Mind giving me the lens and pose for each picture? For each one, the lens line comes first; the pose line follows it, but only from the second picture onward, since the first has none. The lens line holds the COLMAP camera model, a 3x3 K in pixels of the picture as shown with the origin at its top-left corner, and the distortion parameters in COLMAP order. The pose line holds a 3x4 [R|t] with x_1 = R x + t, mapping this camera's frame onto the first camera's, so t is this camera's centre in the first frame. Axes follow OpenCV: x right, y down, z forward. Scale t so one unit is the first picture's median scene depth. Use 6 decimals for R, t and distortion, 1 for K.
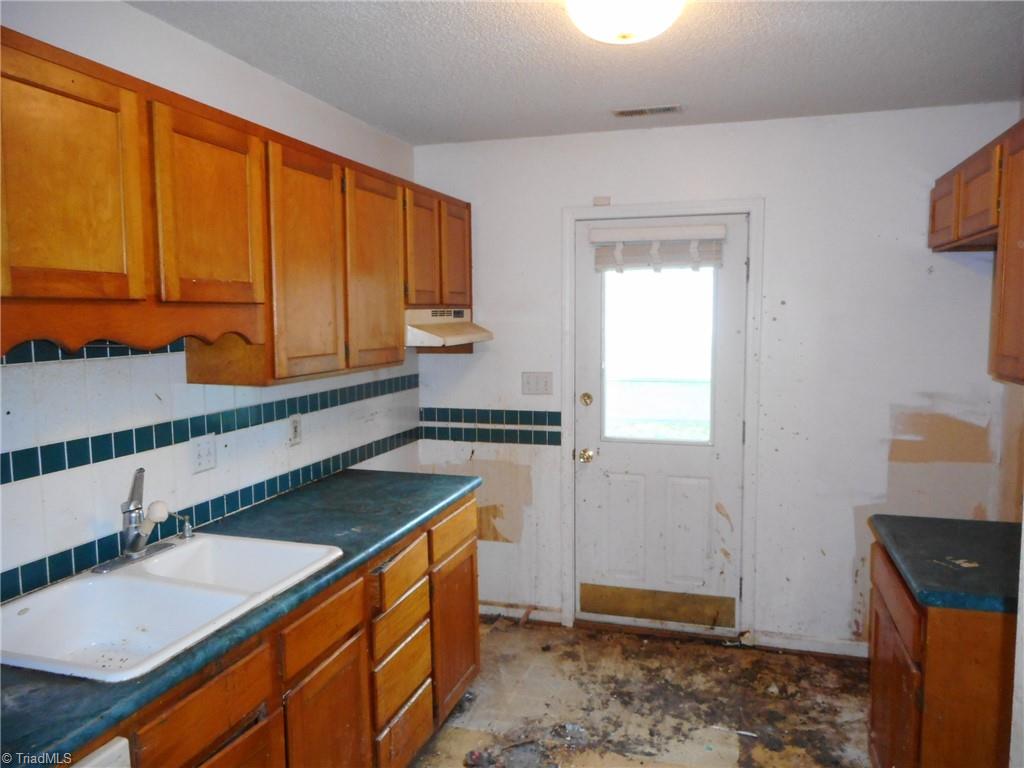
lens RADIAL K [[764.0, 0, 514.1], [0, 764.0, 380.9], [0, 0, 1]] dist [-0.008806, -0.001181]
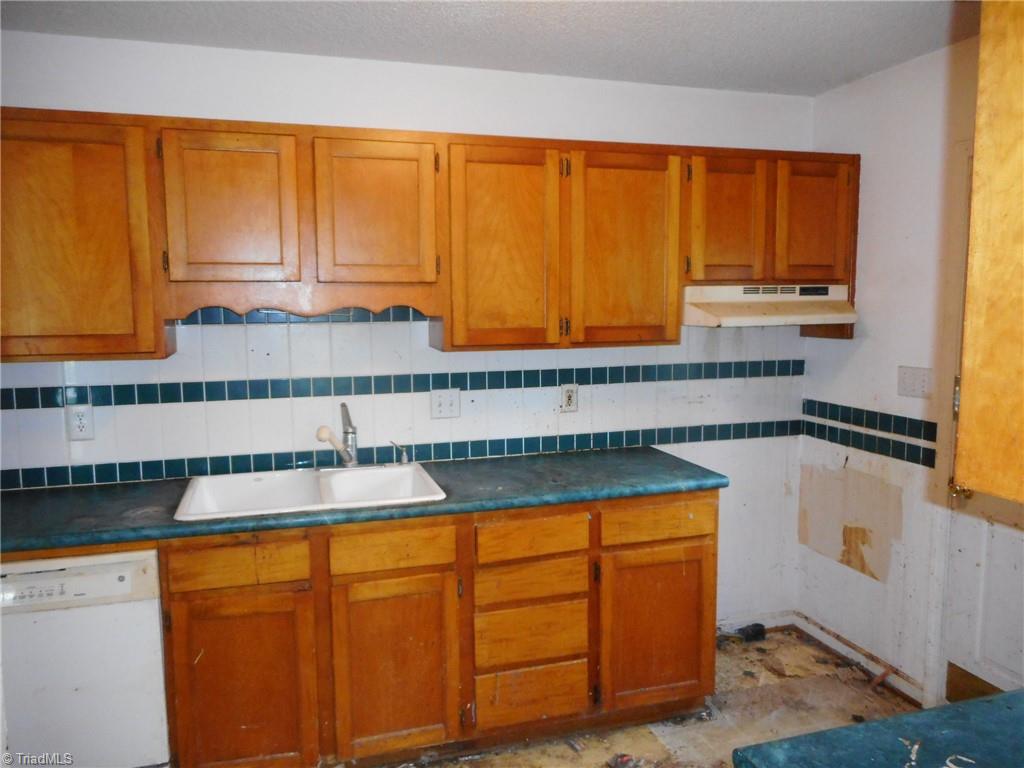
lens RADIAL K [[764.0, 0, 514.1], [0, 764.0, 380.9], [0, 0, 1]] dist [-0.008806, -0.001181]
pose [[0.558421, 0.088993, -0.824770, 0.432173], [-0.068366, 0.995784, 0.061158, -0.016976], [0.826736, 0.022234, 0.562151, 0.246243]]
